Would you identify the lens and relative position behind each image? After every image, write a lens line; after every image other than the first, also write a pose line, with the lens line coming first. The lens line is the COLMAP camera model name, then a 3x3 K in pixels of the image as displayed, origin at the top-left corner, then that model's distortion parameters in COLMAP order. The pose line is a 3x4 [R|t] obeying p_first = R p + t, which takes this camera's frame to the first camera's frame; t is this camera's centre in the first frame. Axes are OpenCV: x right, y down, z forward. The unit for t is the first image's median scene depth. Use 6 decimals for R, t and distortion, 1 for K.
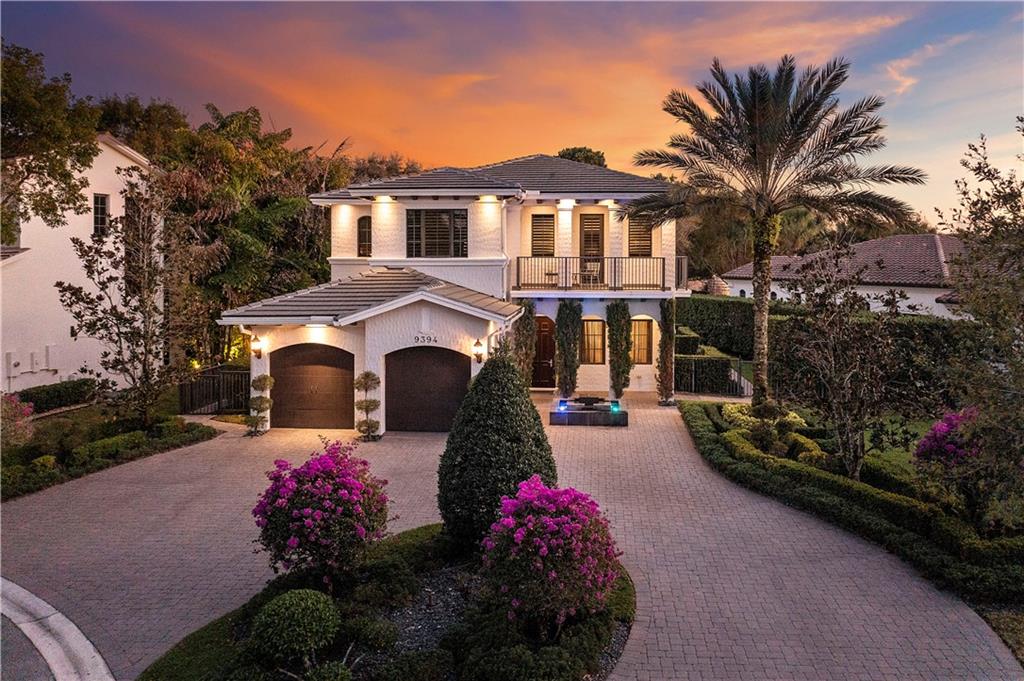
lens RADIAL K [[836.0, 0, 552.2], [0, 836.0, 263.7], [0, 0, 1]] dist [-0.005187, -0.003568]
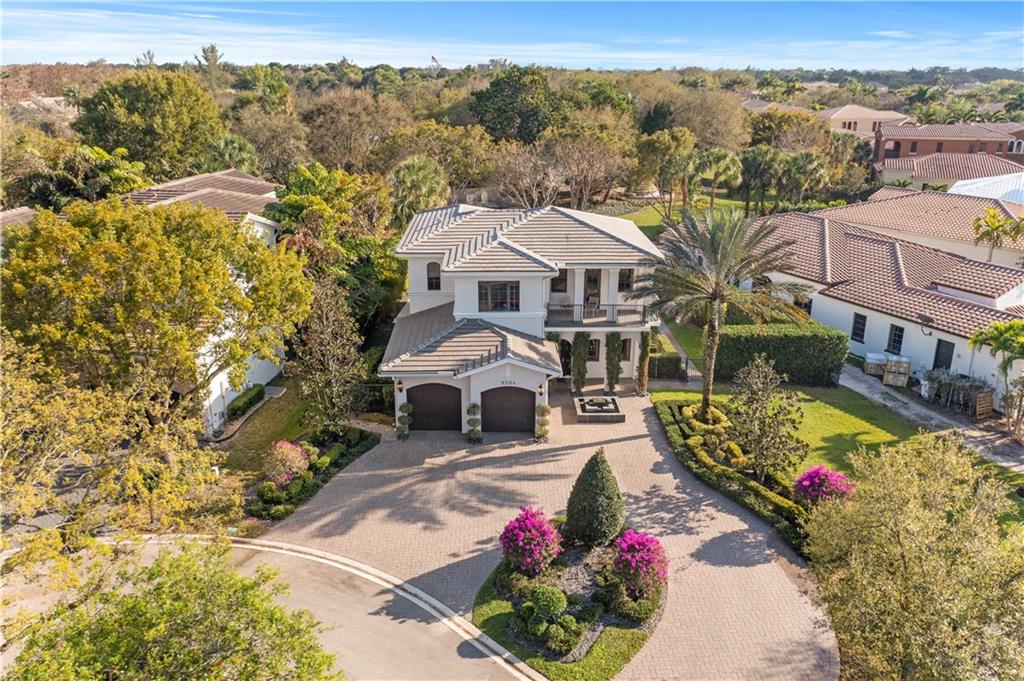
lens RADIAL K [[828.1, 0, 512.0], [0, 828.1, 340.5], [0, 0, 1]] dist [-0.005405, 0.001830]
pose [[0.997285, -0.019199, 0.071086, -0.238386], [-0.003795, 0.950727, 0.310006, -0.452989], [-0.073535, -0.309435, 0.948073, -0.466445]]
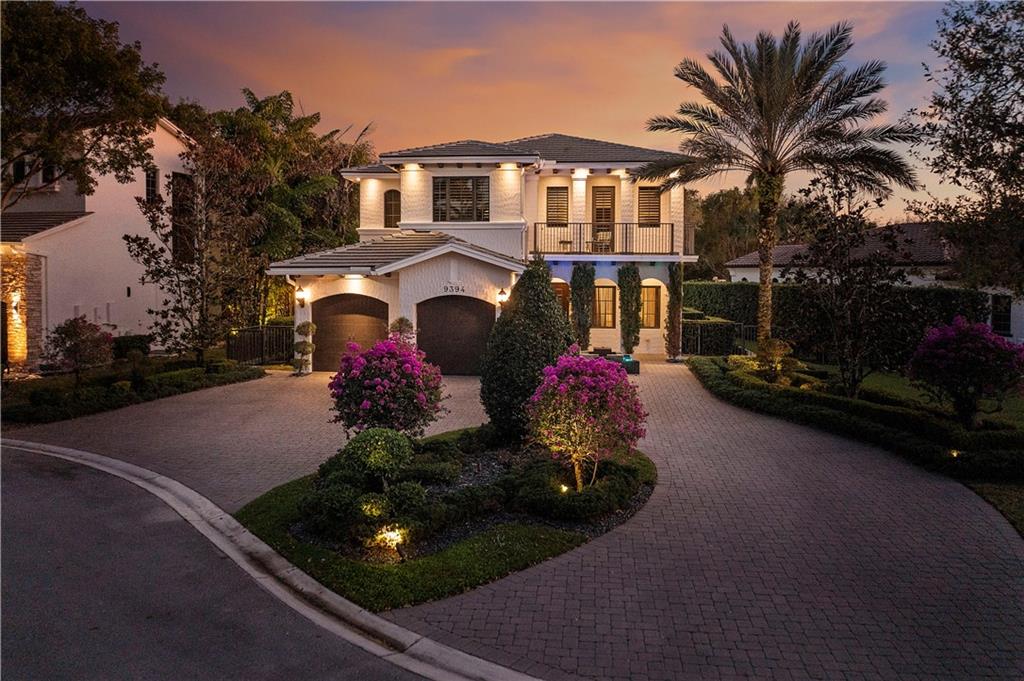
lens RADIAL K [[829.5, 0, 508.1], [0, 829.5, 297.9], [0, 0, 1]] dist [-0.005400, -0.002913]
pose [[0.998743, 0.004159, -0.049954, -0.024884], [-0.003179, 0.999801, 0.019684, 0.075017], [0.050026, -0.019500, 0.998558, -0.072407]]
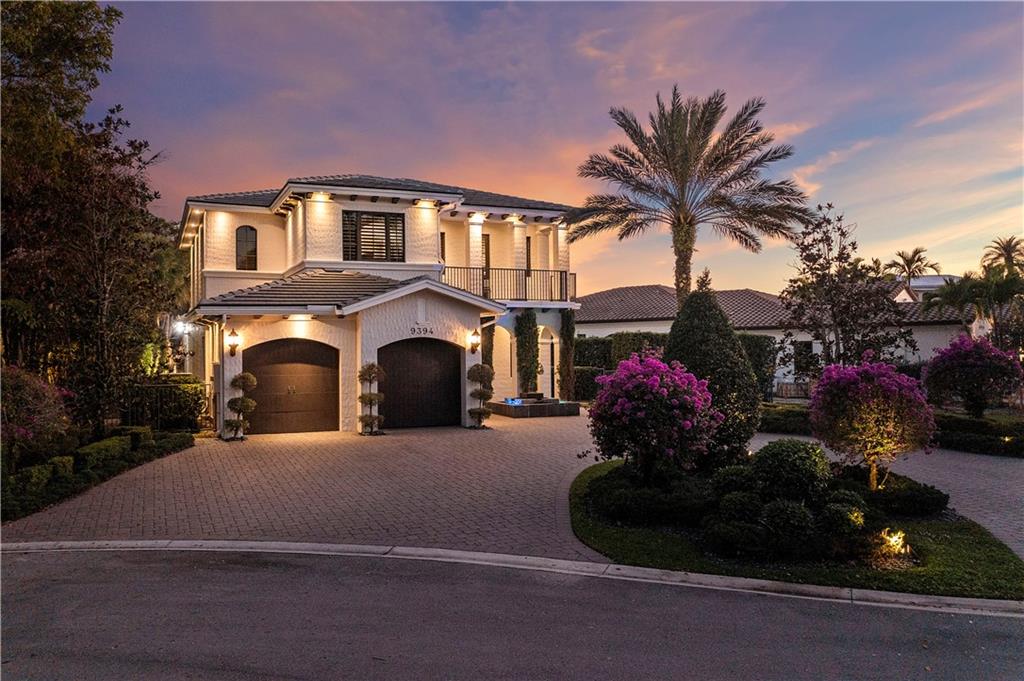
lens RADIAL K [[828.1, 0, 512.0], [0, 828.1, 340.5], [0, 0, 1]] dist [-0.005405, 0.001830]
pose [[0.893062, -0.008765, 0.449848, -0.460531], [0.020063, 0.999591, -0.020355, 0.115328], [-0.449486, 0.027204, 0.892873, 0.077072]]
